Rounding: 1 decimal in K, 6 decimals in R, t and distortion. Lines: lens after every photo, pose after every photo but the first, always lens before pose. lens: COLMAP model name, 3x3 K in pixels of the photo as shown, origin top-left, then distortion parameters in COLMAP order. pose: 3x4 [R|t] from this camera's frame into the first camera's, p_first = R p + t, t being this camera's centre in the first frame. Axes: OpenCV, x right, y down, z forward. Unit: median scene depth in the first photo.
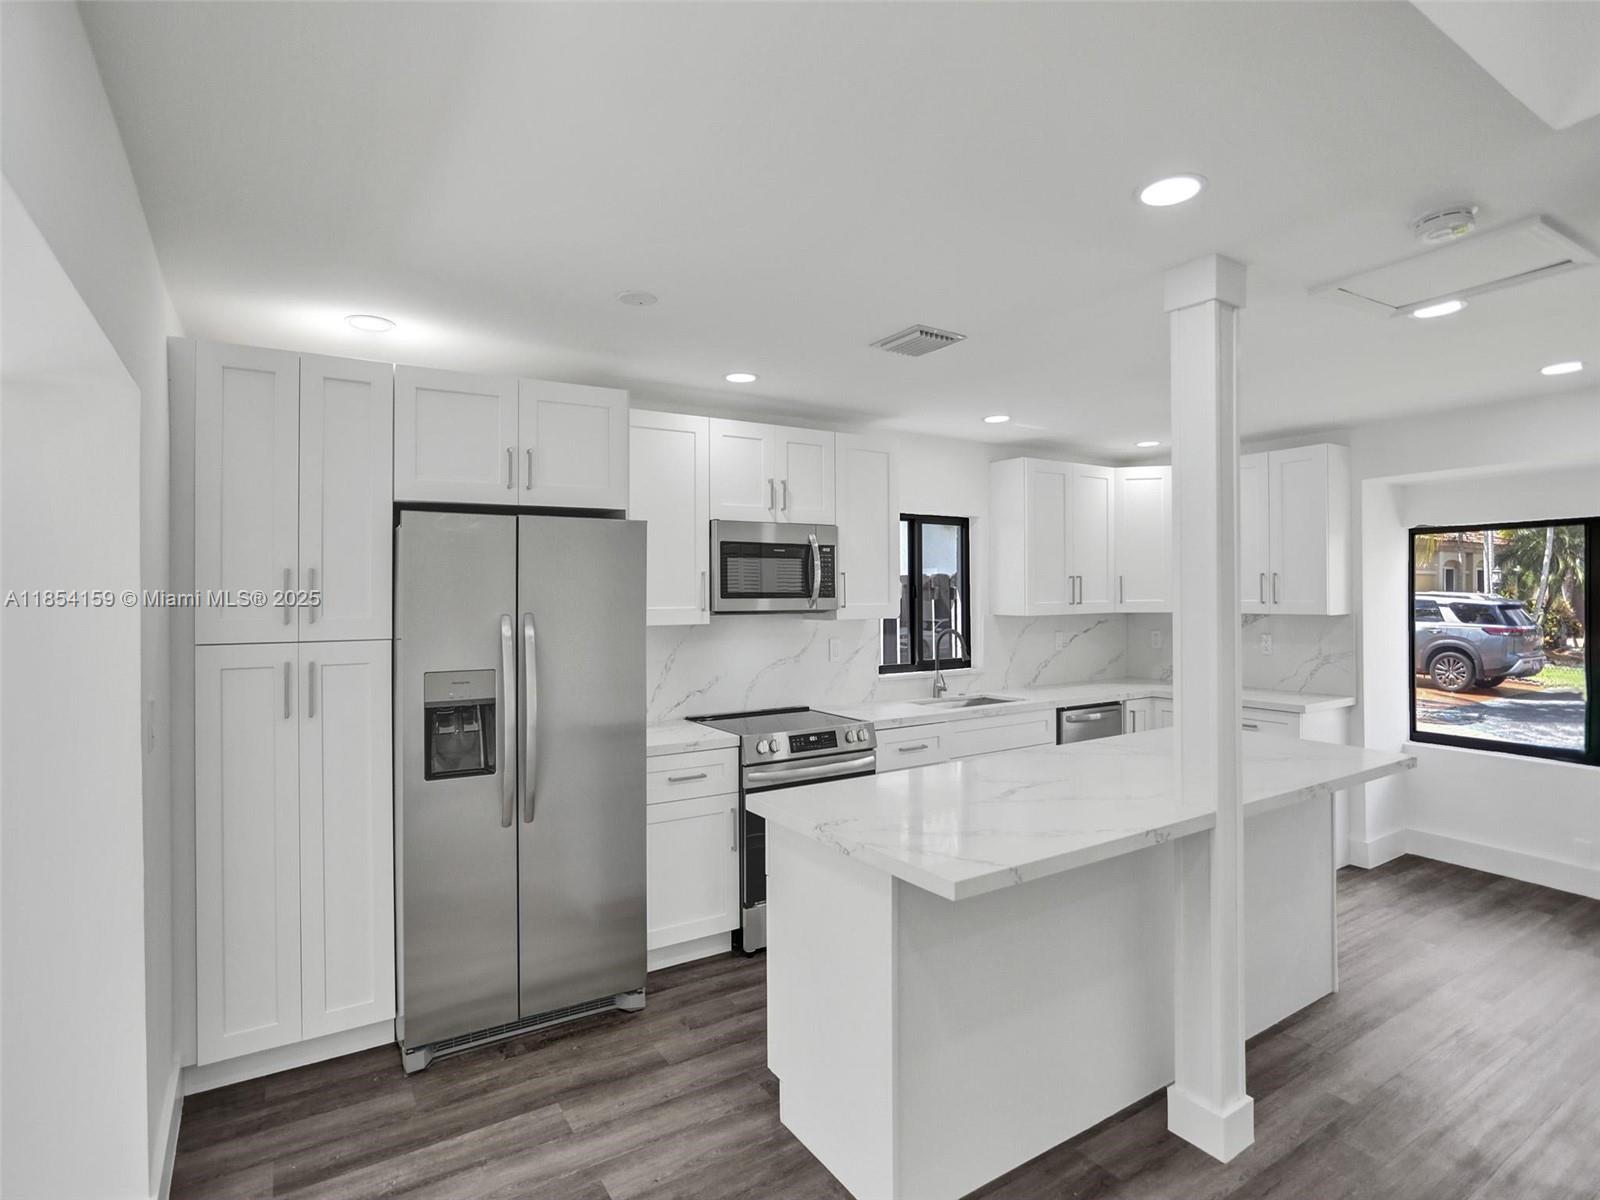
lens RADIAL K [[818.2, 0, 774.2], [0, 818.2, 592.6], [0, 0, 1]] dist [-0.030627, 0.000313]
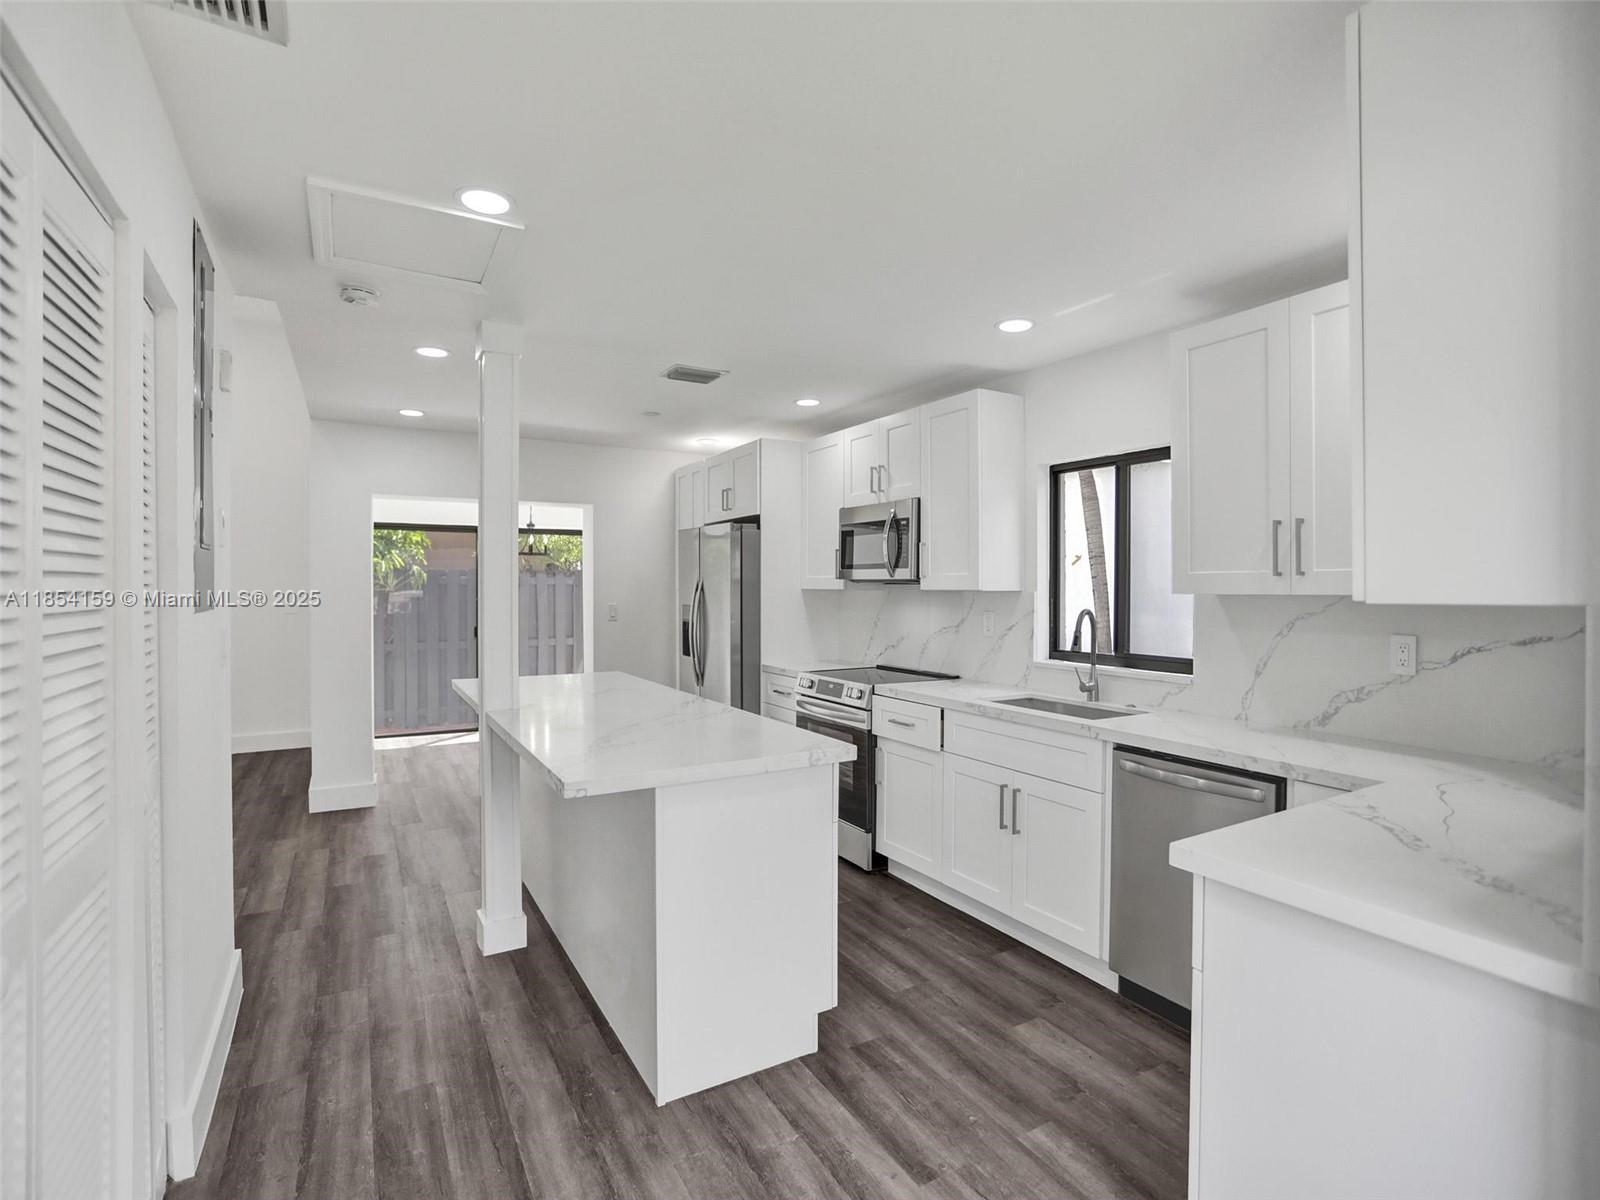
lens RADIAL K [[804.7, 0, 804.7], [0, 804.7, 596.7], [0, 0, 1]] dist [-0.046950, 0.027558]
pose [[-0.027406, 0.020804, -0.999408, 1.088398], [0.000641, 0.999784, 0.020795, 0.021599], [0.999624, -0.000071, -0.027414, 0.891176]]
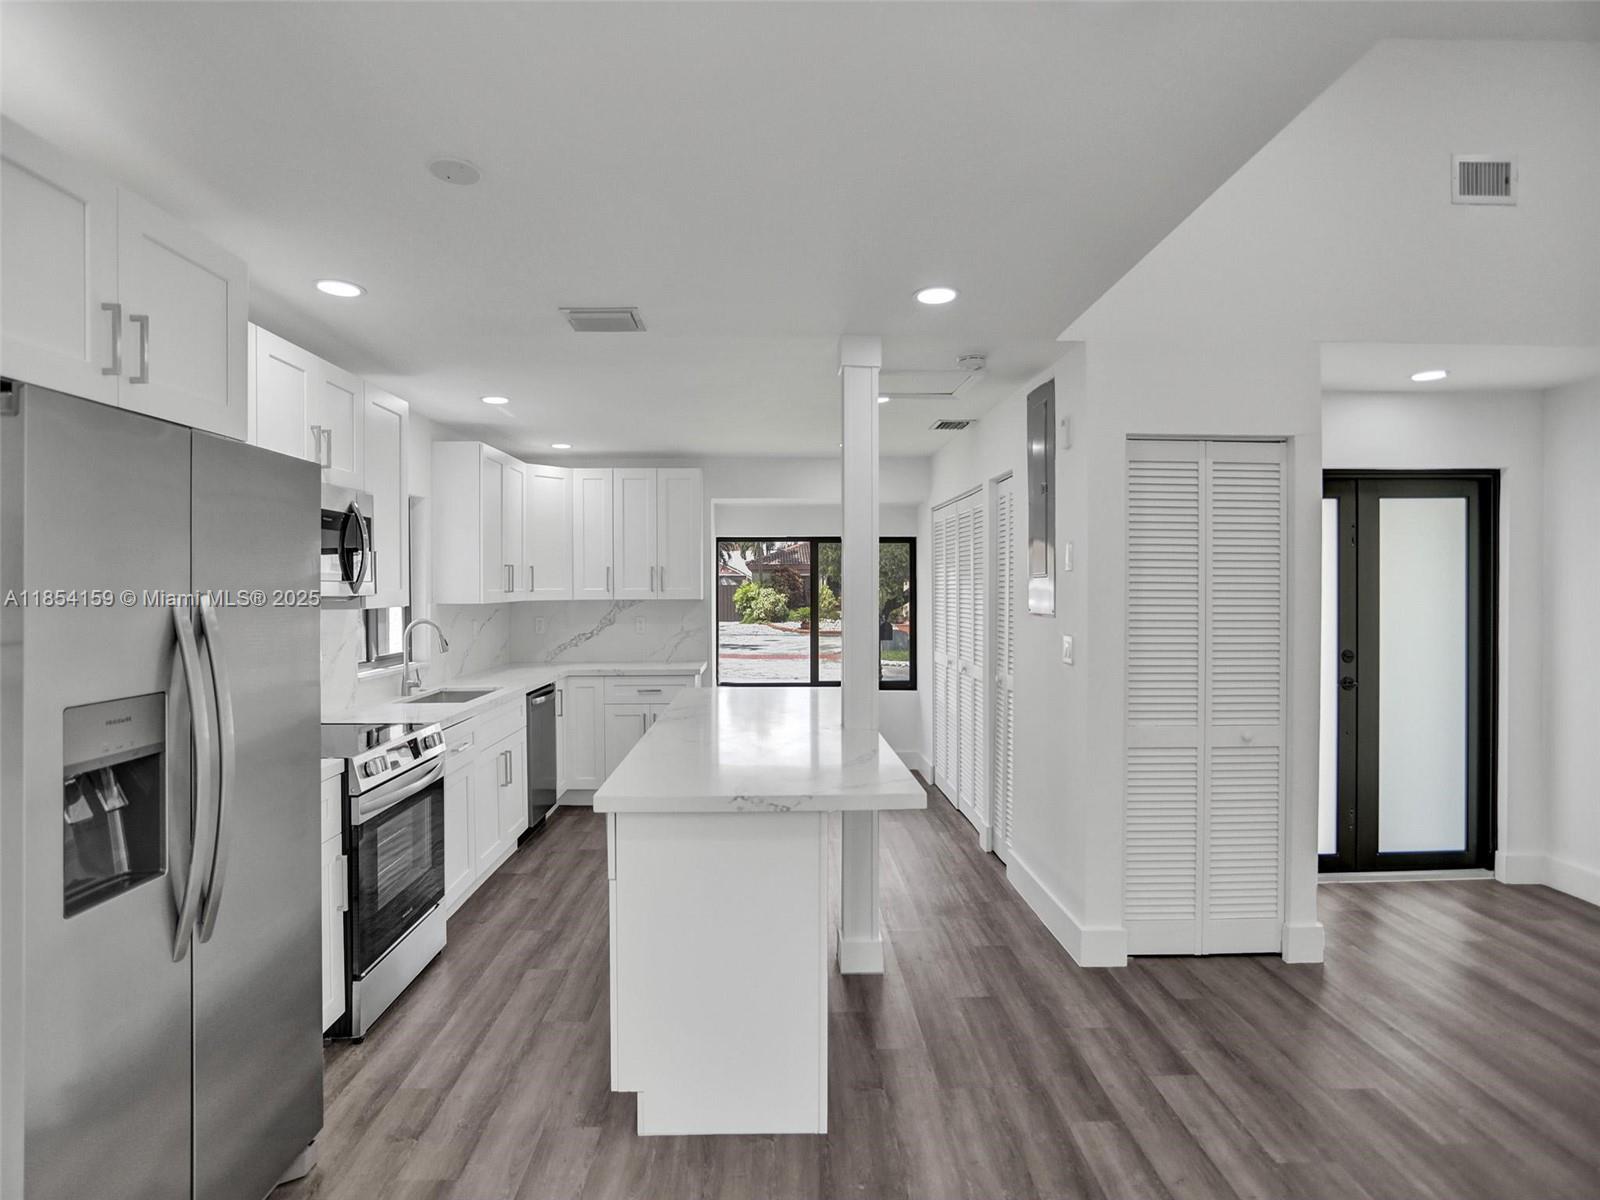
lens RADIAL K [[804.7, 0, 804.7], [0, 804.7, 596.7], [0, 0, 1]] dist [-0.046950, 0.027558]
pose [[0.487061, -0.004559, 0.873356, -0.409173], [-0.003243, 0.999970, 0.007028, 0.014618], [-0.873362, -0.006255, 0.487032, 0.230198]]
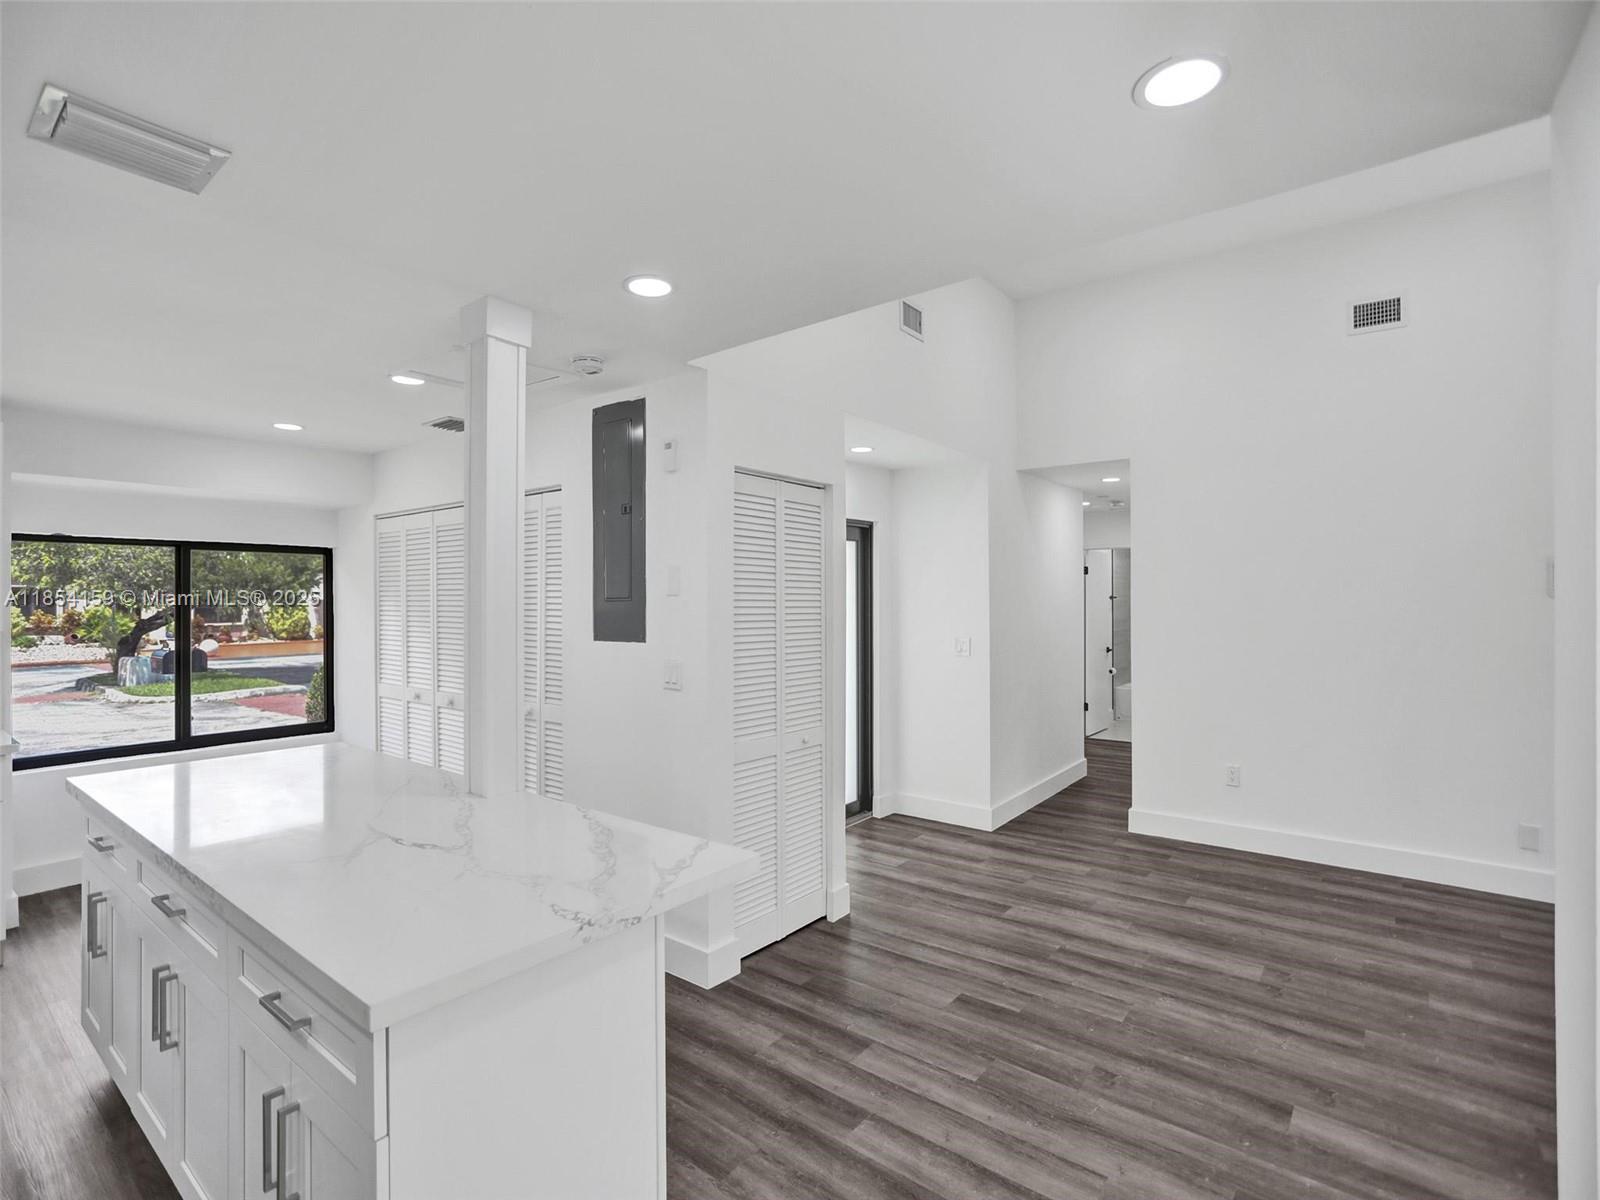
lens RADIAL K [[769.1, 0, 800.0], [0, 769.1, 600.0], [0, 0, 1]] dist [-0.053226, 0.023503]
pose [[-0.349336, 0.008066, 0.936963, -0.334170], [0.003994, 0.999967, -0.007119, 0.003487], [-0.936989, 0.001256, -0.349357, 0.549628]]
